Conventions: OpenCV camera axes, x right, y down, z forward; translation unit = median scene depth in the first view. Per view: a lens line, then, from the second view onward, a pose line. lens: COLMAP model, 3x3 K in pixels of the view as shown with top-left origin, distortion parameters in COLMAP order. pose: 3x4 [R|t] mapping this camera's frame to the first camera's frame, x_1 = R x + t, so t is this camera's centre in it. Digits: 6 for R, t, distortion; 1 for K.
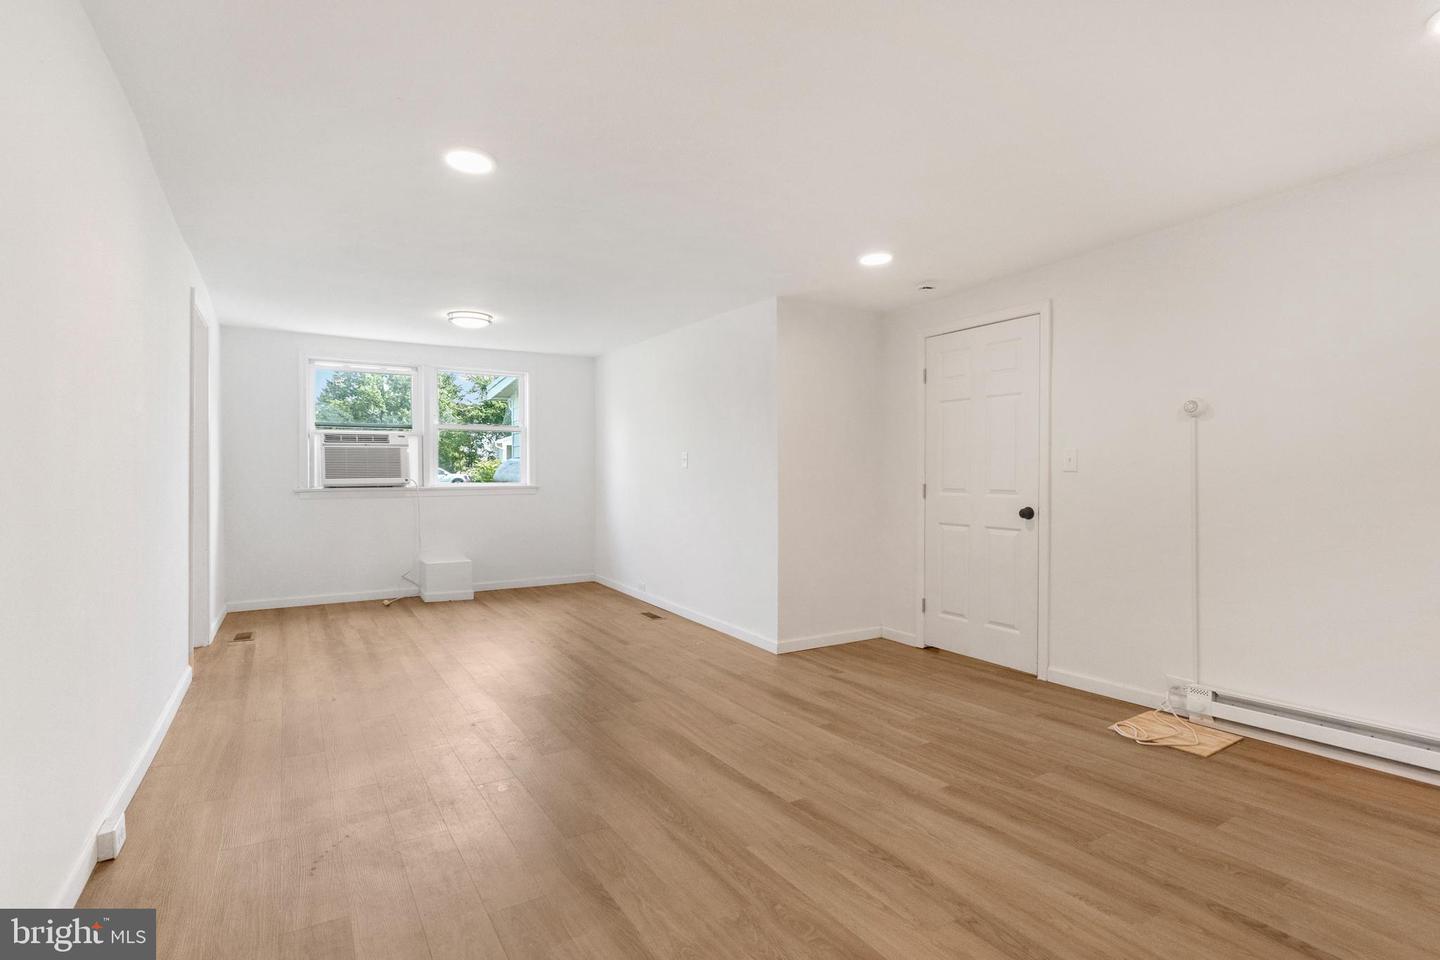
lens RADIAL K [[665.1, 0, 721.6], [0, 665.1, 476.2], [0, 0, 1]] dist [-0.004604, -0.000147]
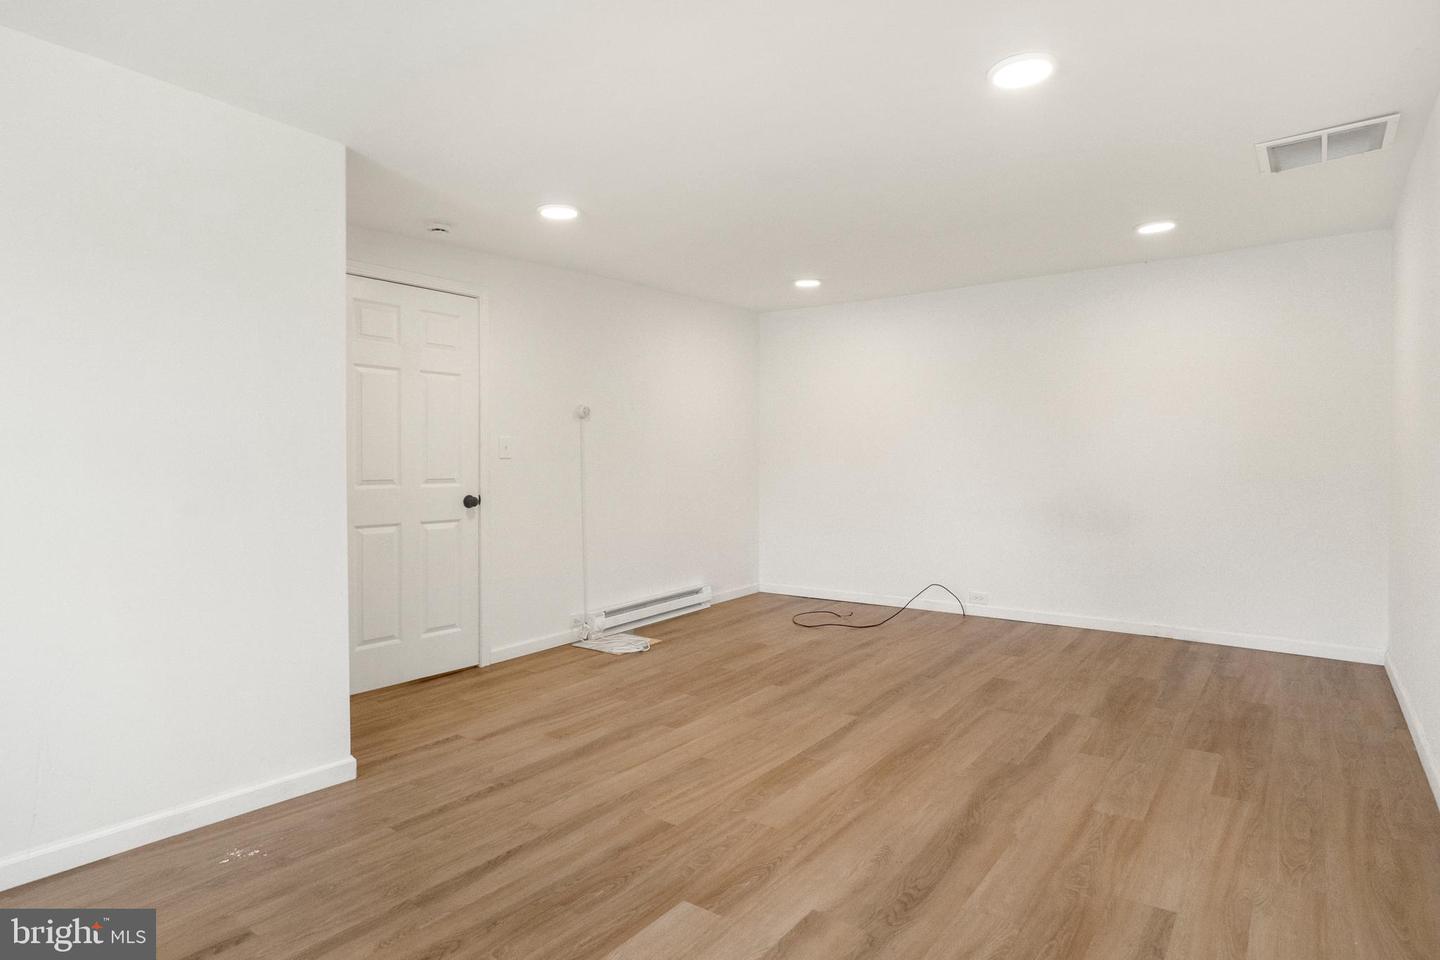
lens RADIAL K [[759.2, 0, 721.8], [0, 759.2, 478.1], [0, 0, 1]] dist [-0.004082, -0.000114]
pose [[-0.323010, -0.024498, 0.946079, -0.860481], [0.007080, 0.999574, 0.028300, -0.008370], [-0.946369, 0.015839, -0.322699, 1.244450]]
